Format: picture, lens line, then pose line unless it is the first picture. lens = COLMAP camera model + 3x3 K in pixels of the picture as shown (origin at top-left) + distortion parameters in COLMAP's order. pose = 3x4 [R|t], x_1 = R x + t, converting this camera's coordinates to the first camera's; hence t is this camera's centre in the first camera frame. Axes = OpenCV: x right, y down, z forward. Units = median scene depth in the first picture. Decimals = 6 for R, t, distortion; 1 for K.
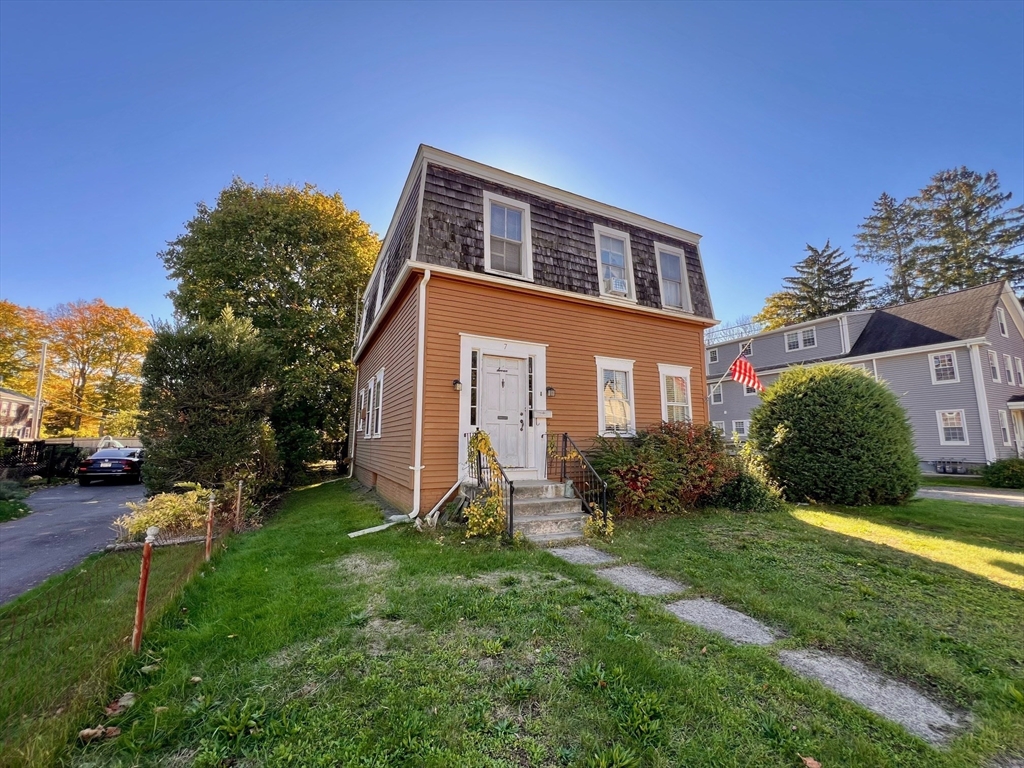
lens RADIAL K [[408.4, 0, 512.9], [0, 408.4, 382.7], [0, 0, 1]] dist [0.000062, -0.000376]
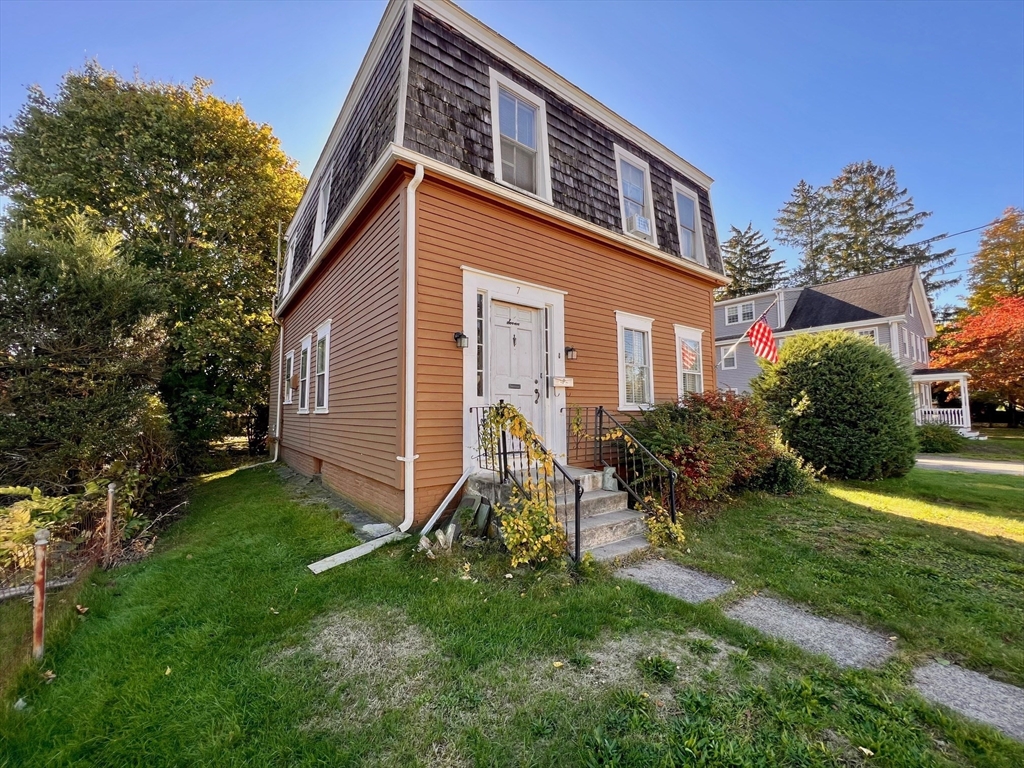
lens RADIAL K [[408.4, 0, 512.1], [0, 408.4, 382.7], [0, 0, 1]] dist [0.000062, -0.000376]
pose [[0.983350, 0.004980, 0.181653, -0.154283], [-0.017742, 0.997480, 0.068700, 0.026043], [-0.180853, -0.070779, 0.980960, 0.249861]]
